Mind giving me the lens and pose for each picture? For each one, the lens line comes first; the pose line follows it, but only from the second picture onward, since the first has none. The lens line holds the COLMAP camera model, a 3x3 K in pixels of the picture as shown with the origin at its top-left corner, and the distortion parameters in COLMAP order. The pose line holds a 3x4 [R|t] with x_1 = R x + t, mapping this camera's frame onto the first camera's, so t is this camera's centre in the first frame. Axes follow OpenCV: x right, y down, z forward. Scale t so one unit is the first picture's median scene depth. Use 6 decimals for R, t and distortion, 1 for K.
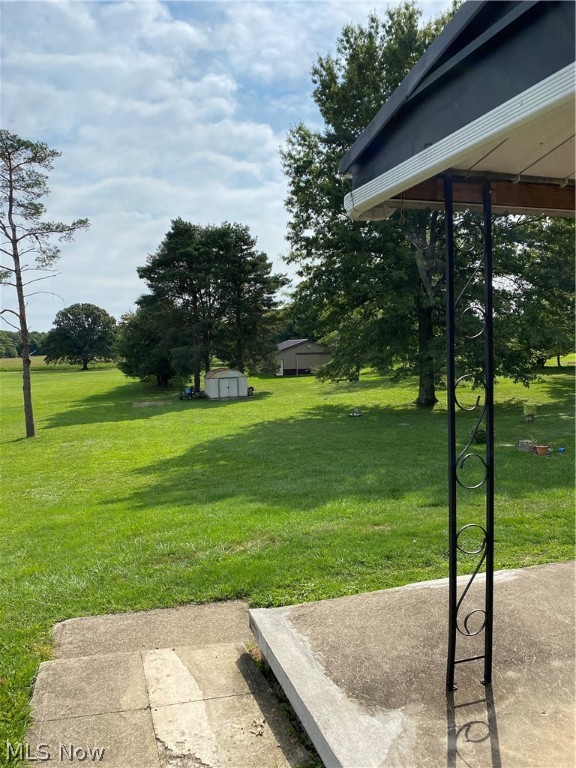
lens RADIAL K [[582.6, 0, 284.4], [0, 582.6, 385.1], [0, 0, 1]] dist [0.044174, -0.050423]
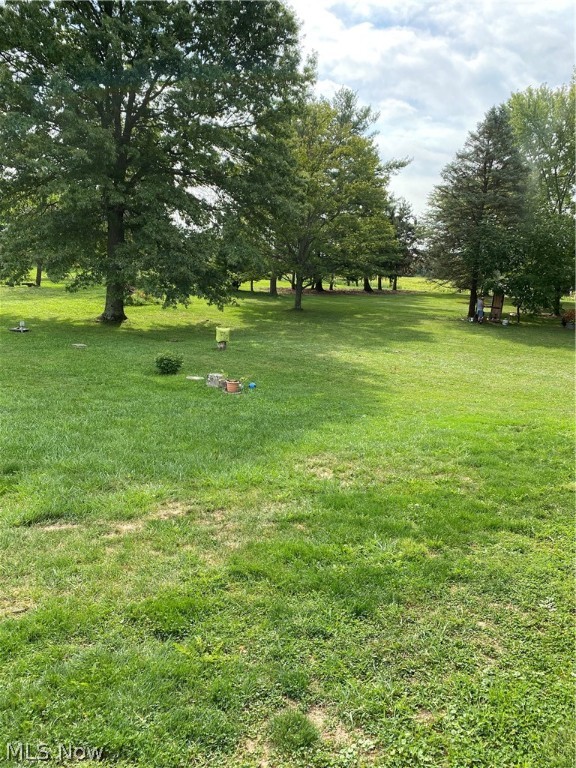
lens RADIAL K [[583.7, 0, 293.1], [0, 583.7, 387.4], [0, 0, 1]] dist [0.026306, -0.047429]
pose [[0.867877, 0.008058, 0.496714, 0.048111], [-0.081871, 0.988517, 0.127012, -0.002208], [-0.489986, -0.150897, 0.858571, 0.116897]]
